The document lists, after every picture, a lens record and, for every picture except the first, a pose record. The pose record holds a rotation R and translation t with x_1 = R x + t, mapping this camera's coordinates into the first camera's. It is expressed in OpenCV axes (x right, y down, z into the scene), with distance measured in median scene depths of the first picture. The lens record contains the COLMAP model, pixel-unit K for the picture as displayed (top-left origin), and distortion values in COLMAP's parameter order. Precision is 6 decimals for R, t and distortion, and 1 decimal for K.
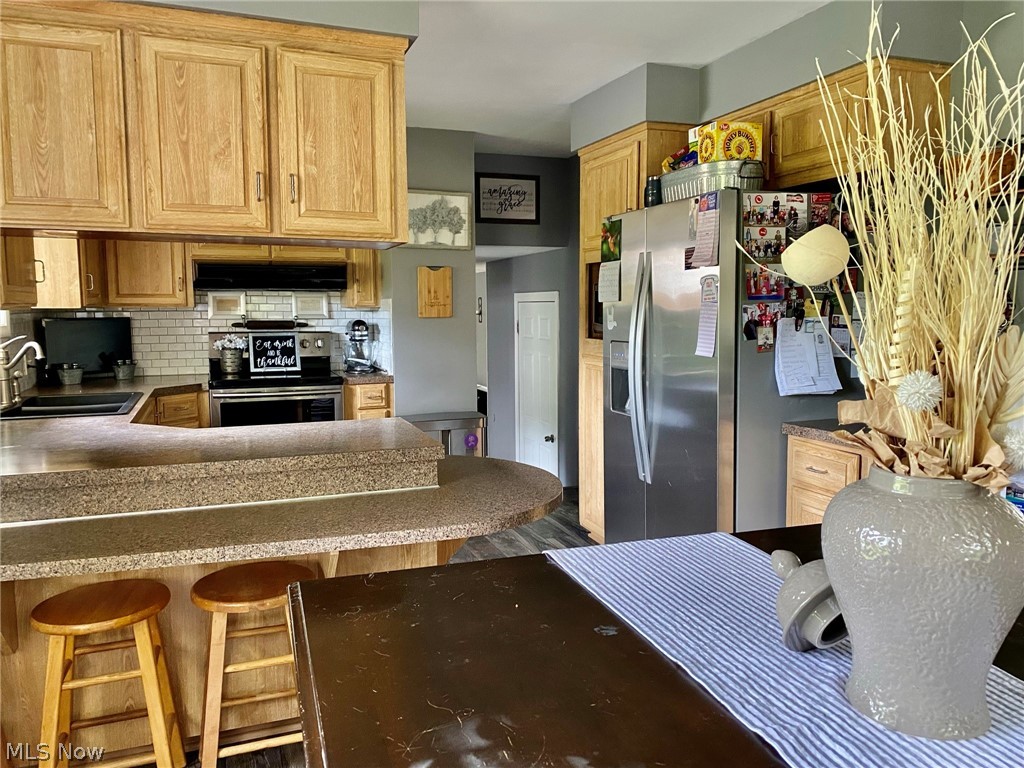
lens RADIAL K [[786.2, 0, 513.5], [0, 786.2, 377.9], [0, 0, 1]] dist [0.025997, -0.019975]
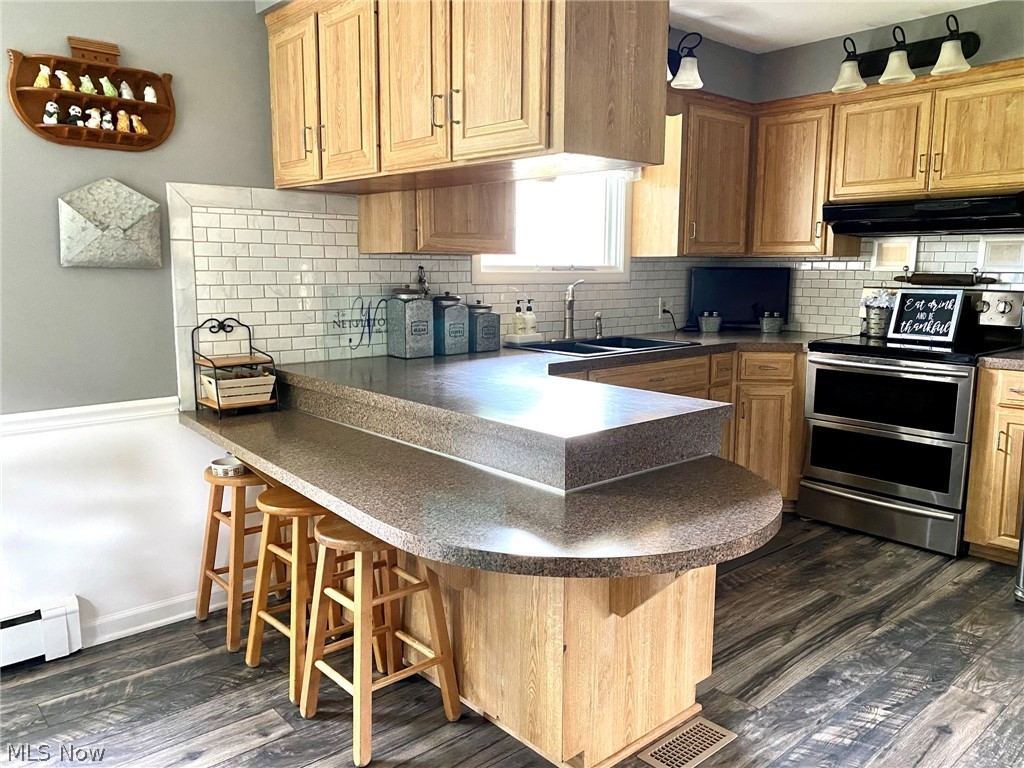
lens RADIAL K [[786.2, 0, 509.8], [0, 786.2, 375.3], [0, 0, 1]] dist [0.025997, -0.019975]
pose [[0.355299, 0.135355, -0.924901, 0.278177], [-0.092687, 0.989686, 0.109230, -0.021558], [0.930146, 0.046917, 0.364180, 0.353157]]
